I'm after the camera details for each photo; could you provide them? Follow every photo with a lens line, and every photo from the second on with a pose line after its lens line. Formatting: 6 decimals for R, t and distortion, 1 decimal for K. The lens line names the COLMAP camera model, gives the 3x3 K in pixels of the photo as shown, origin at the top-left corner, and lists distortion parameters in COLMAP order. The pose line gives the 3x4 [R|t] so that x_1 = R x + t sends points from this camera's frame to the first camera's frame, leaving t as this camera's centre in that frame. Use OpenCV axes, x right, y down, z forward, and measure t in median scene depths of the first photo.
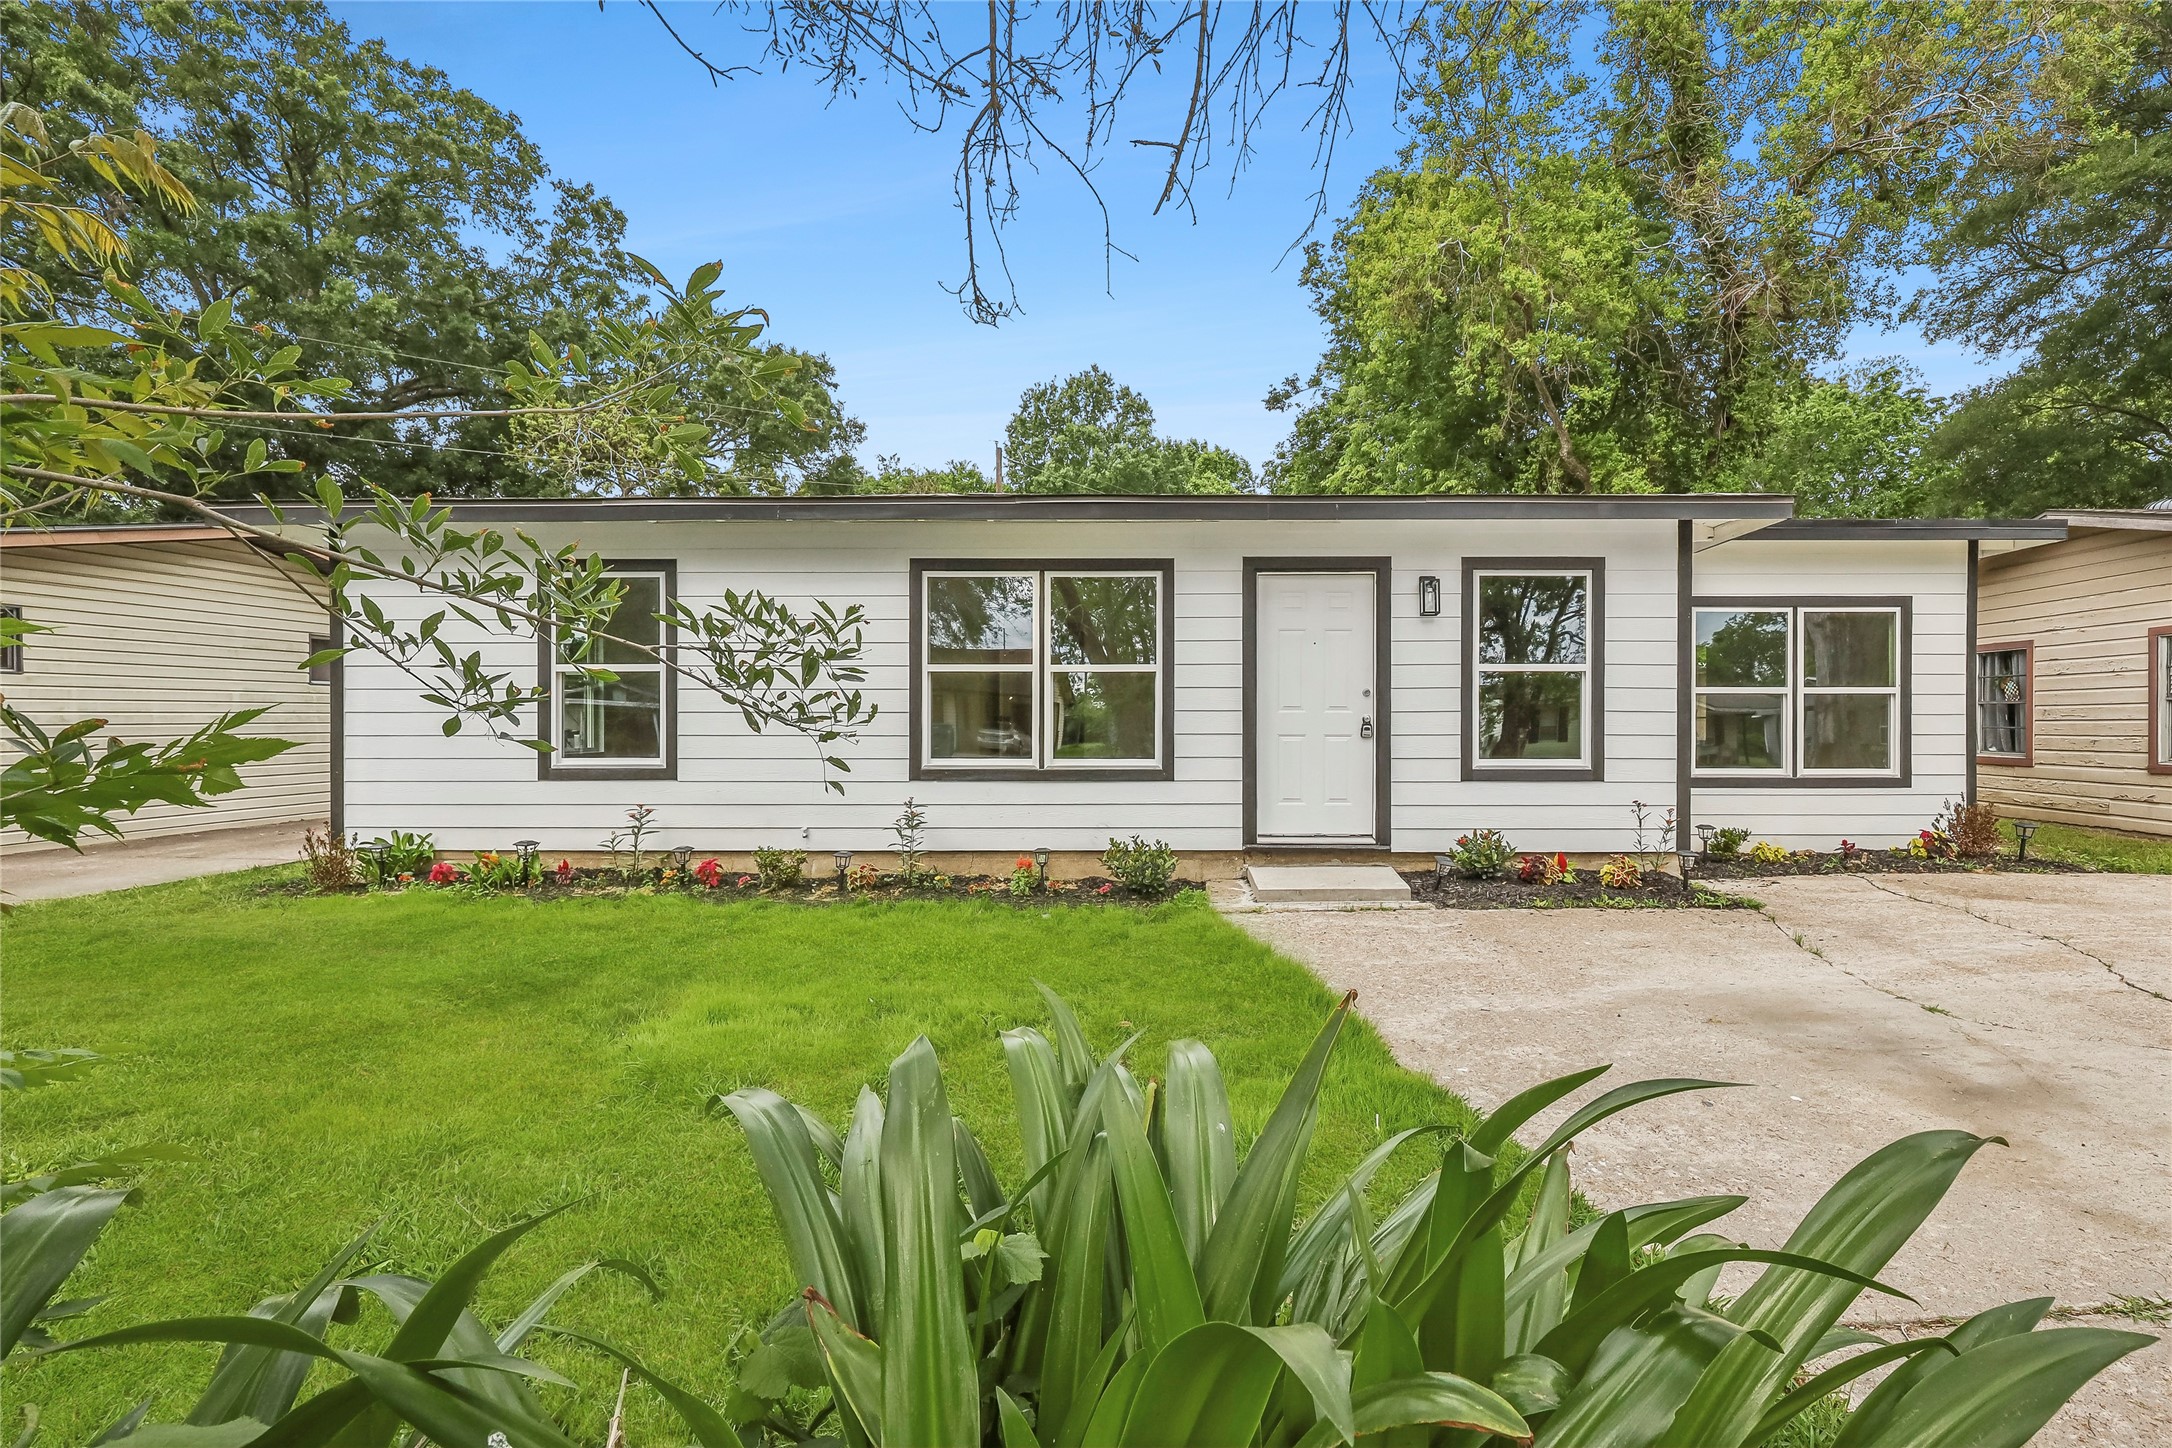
lens RADIAL K [[899.4, 0, 1086.0], [0, 899.4, 724.0], [0, 0, 1]] dist [0.001176, -0.000109]
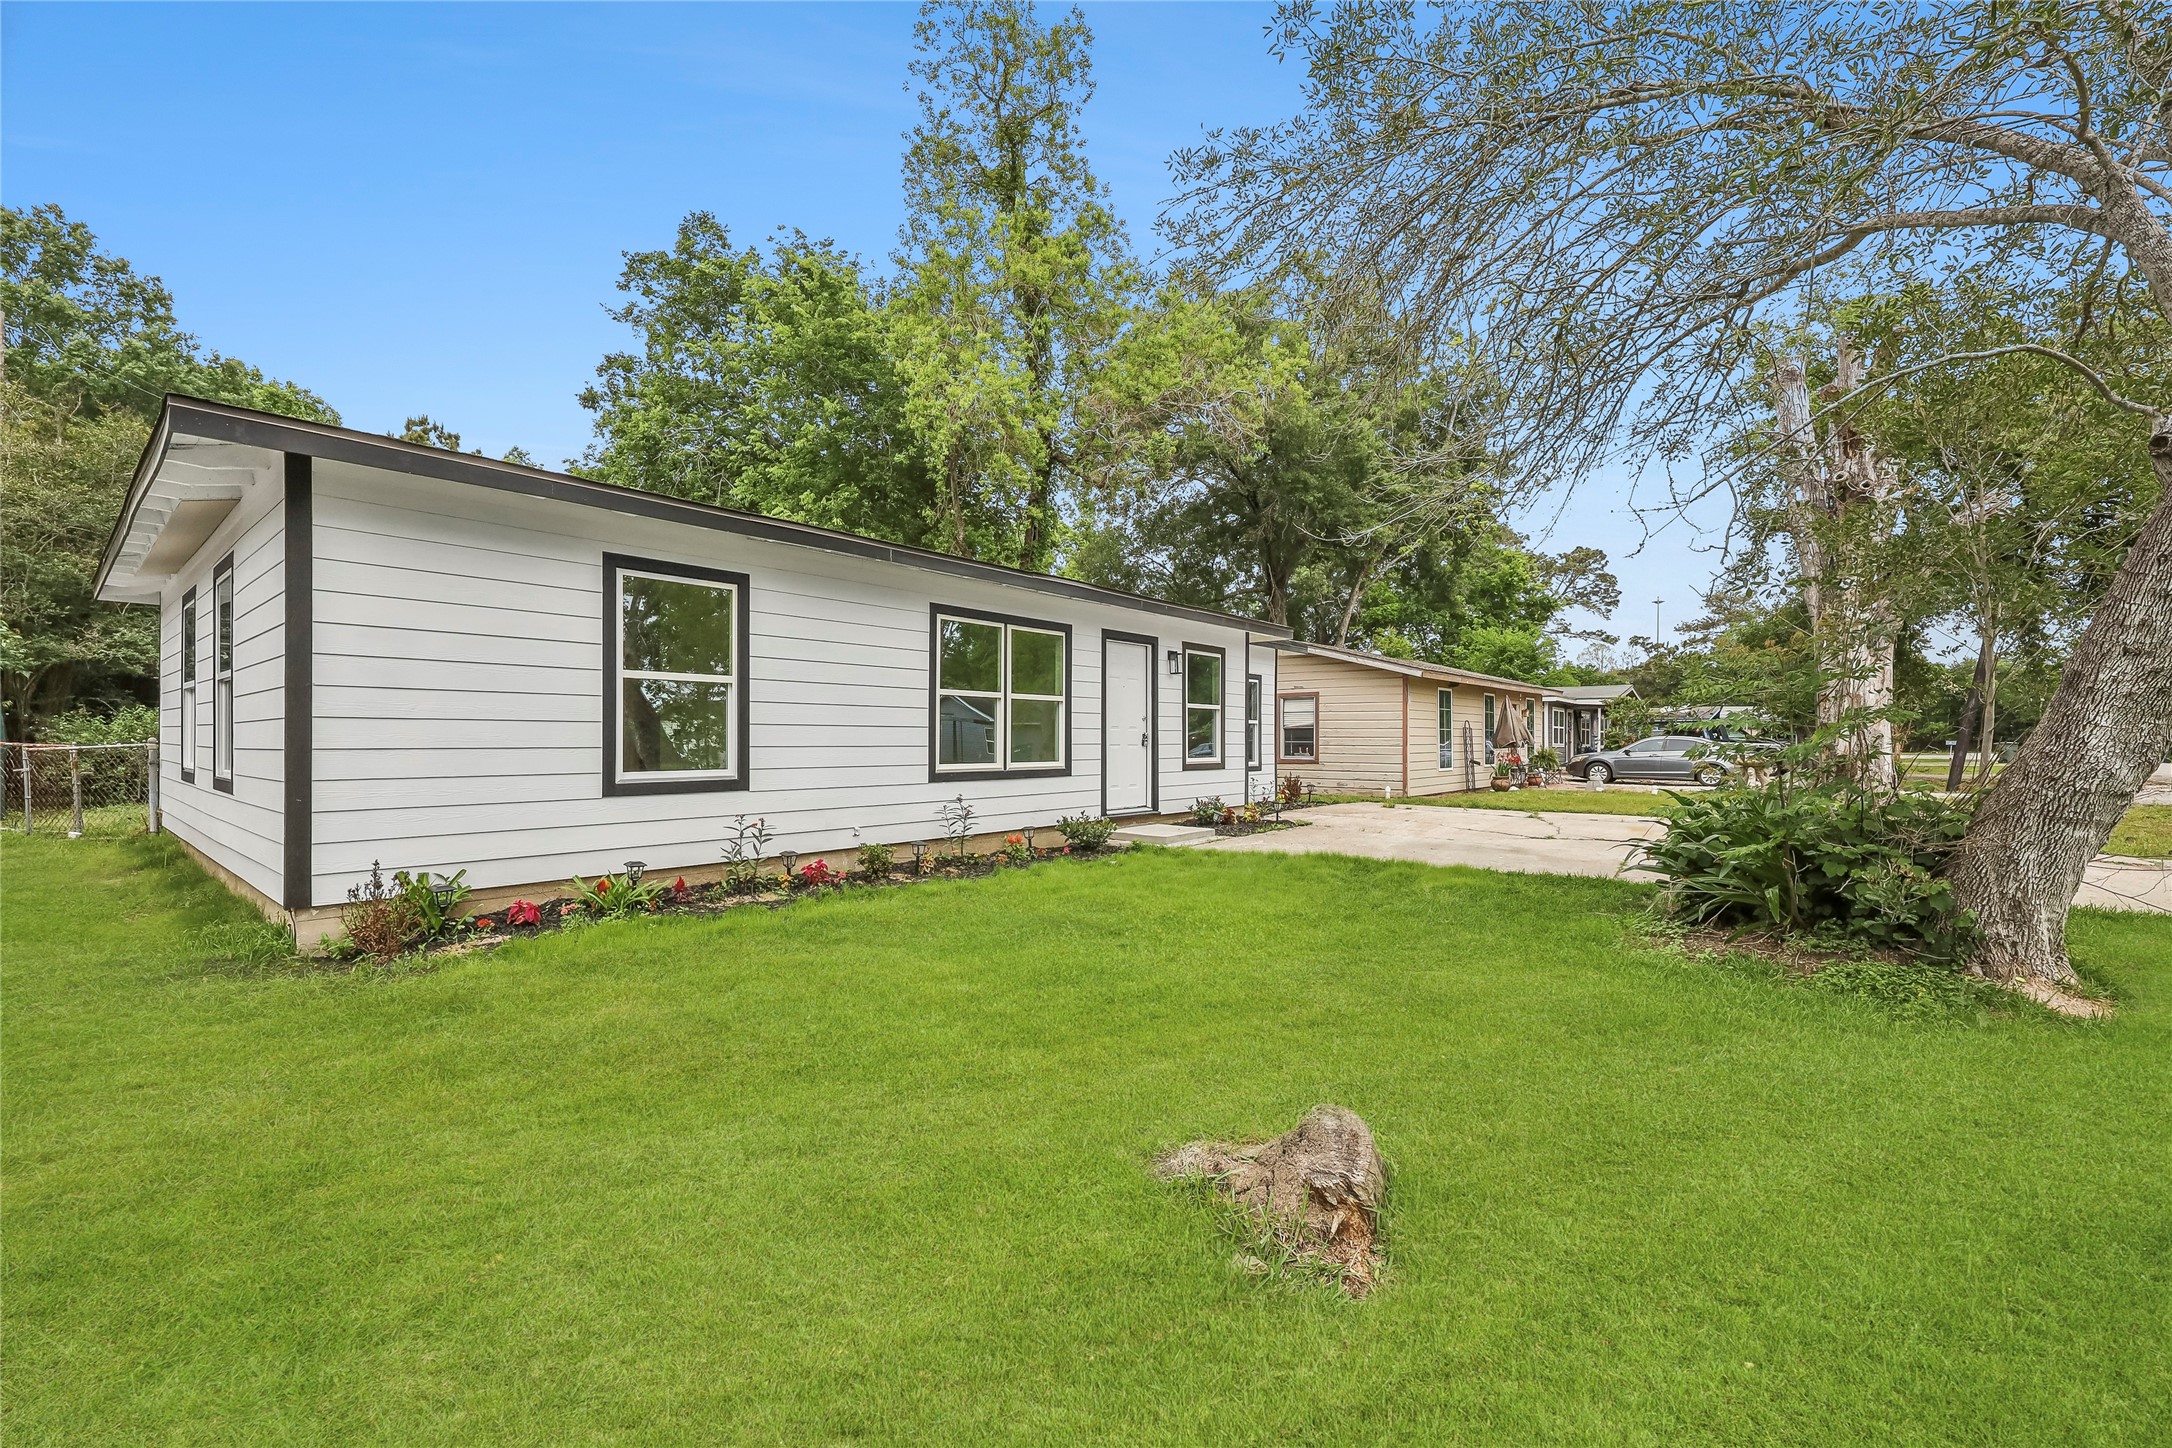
lens RADIAL K [[899.4, 0, 1086.0], [0, 899.4, 724.0], [0, 0, 1]] dist [0.001176, -0.000109]
pose [[0.632412, 0.014768, 0.774491, -1.024287], [-0.004793, 0.999874, -0.015151, 0.000498], [-0.774617, 0.005870, 0.632403, 0.053547]]
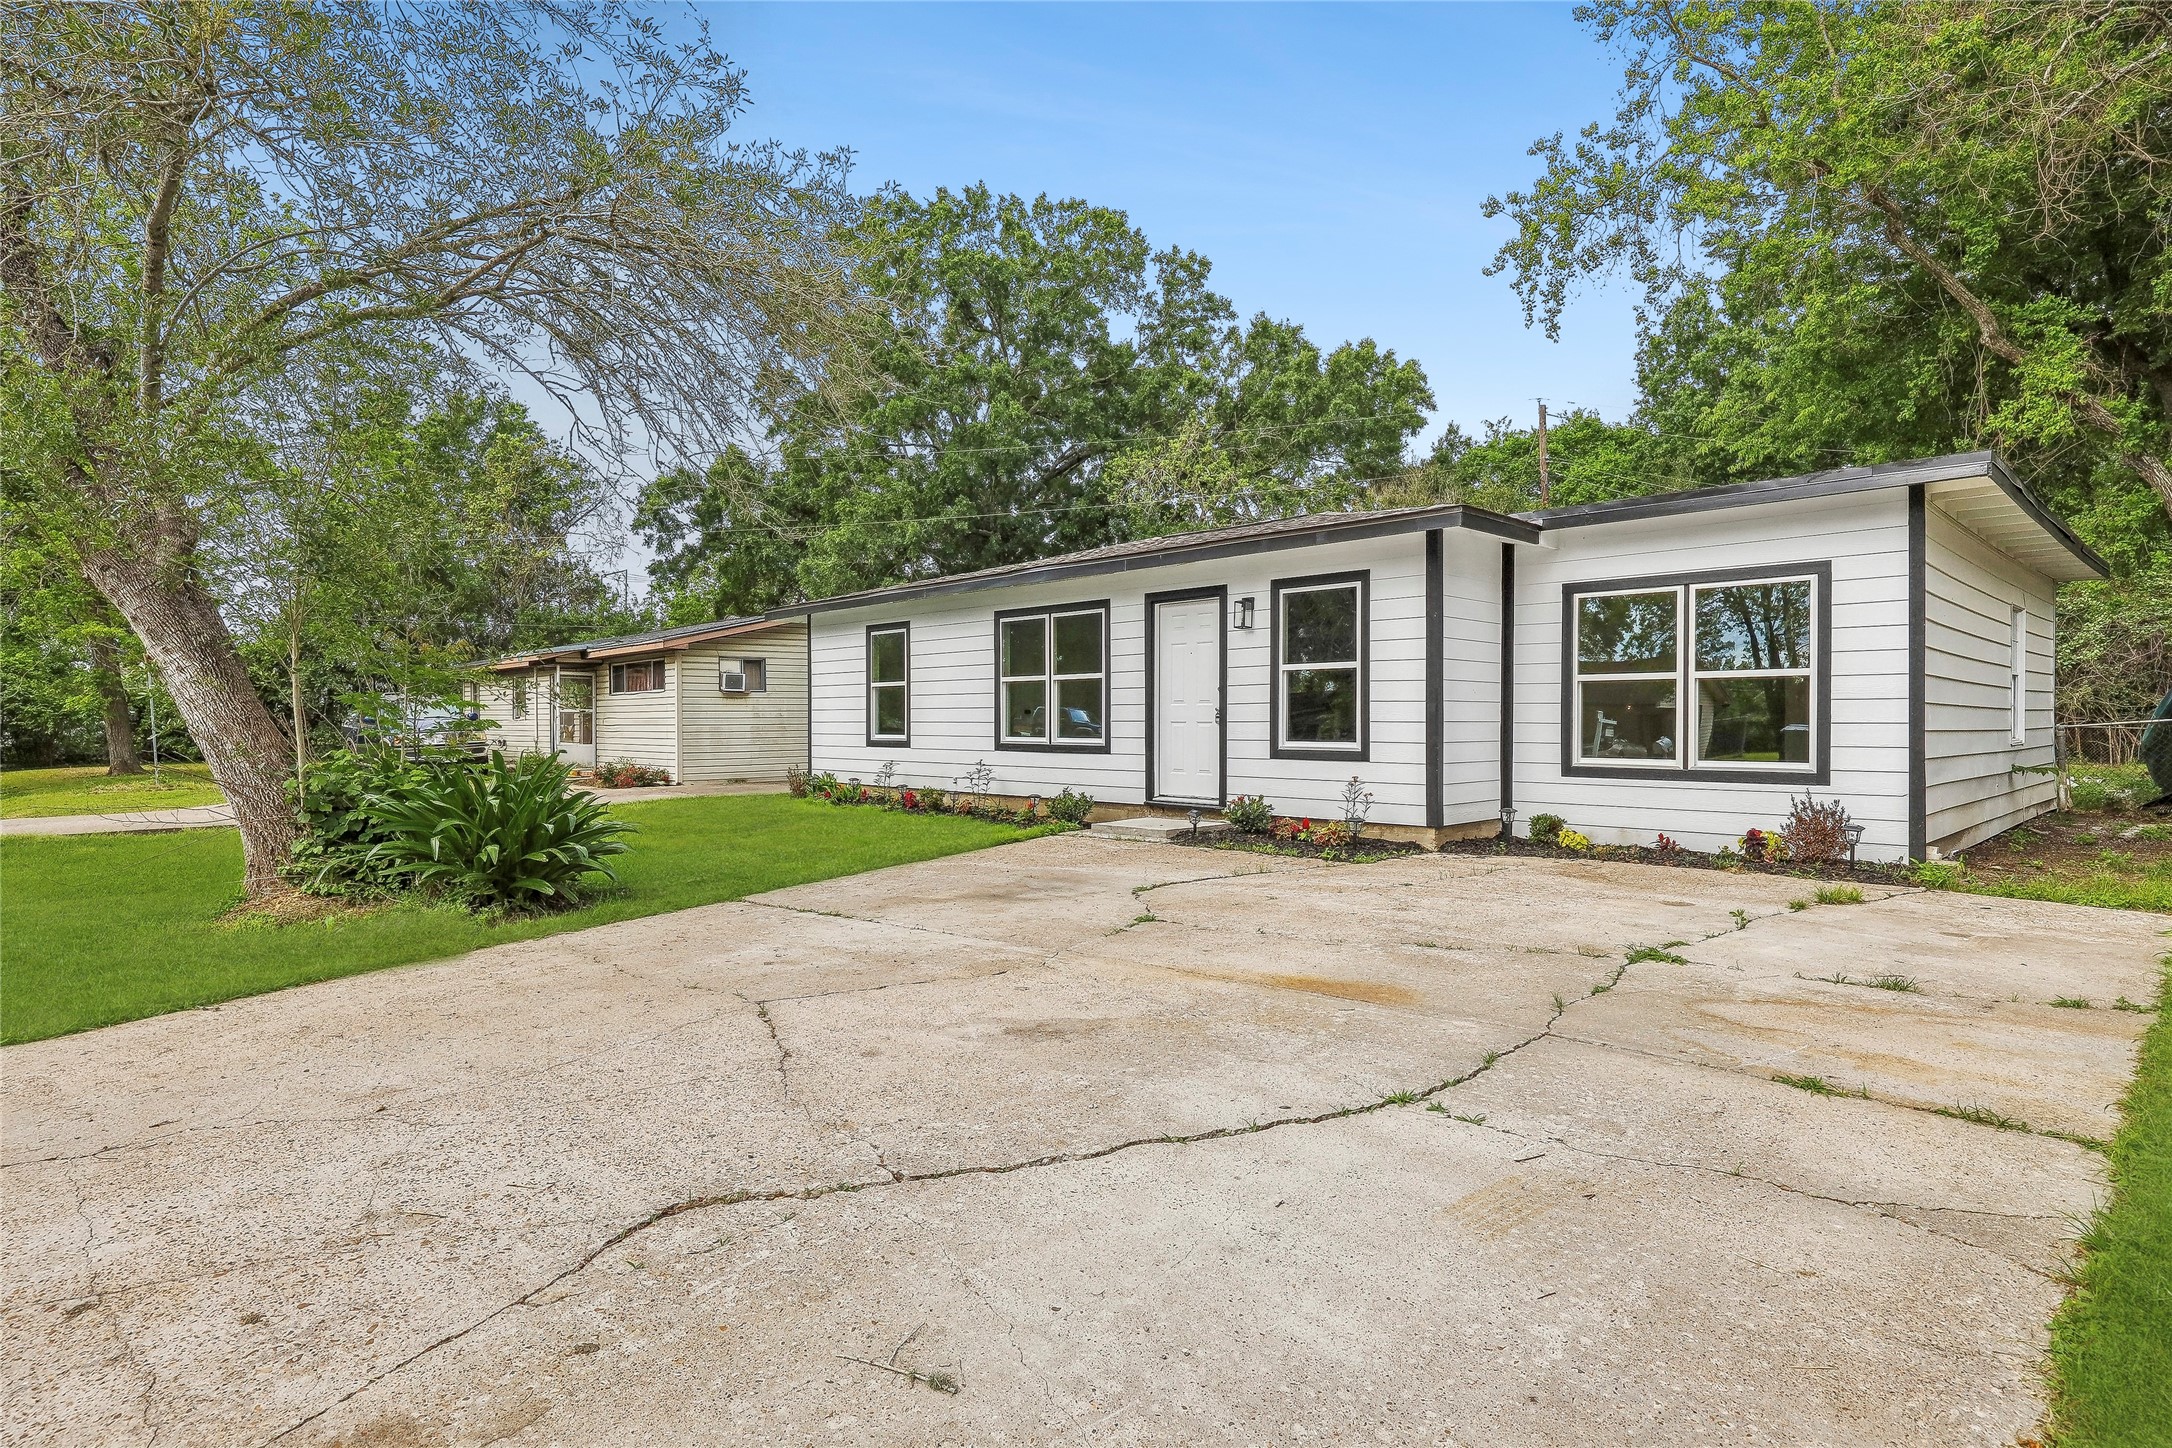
lens RADIAL K [[1096.3, 0, 1086.0], [0, 1096.3, 724.0], [0, 0, 1]] dist [-0.000834, -0.000033]
pose [[0.701410, 0.002462, -0.712754, 1.315648], [0.000677, 0.999991, 0.004120, 0.008520], [0.712758, -0.003373, 0.701402, -0.252981]]
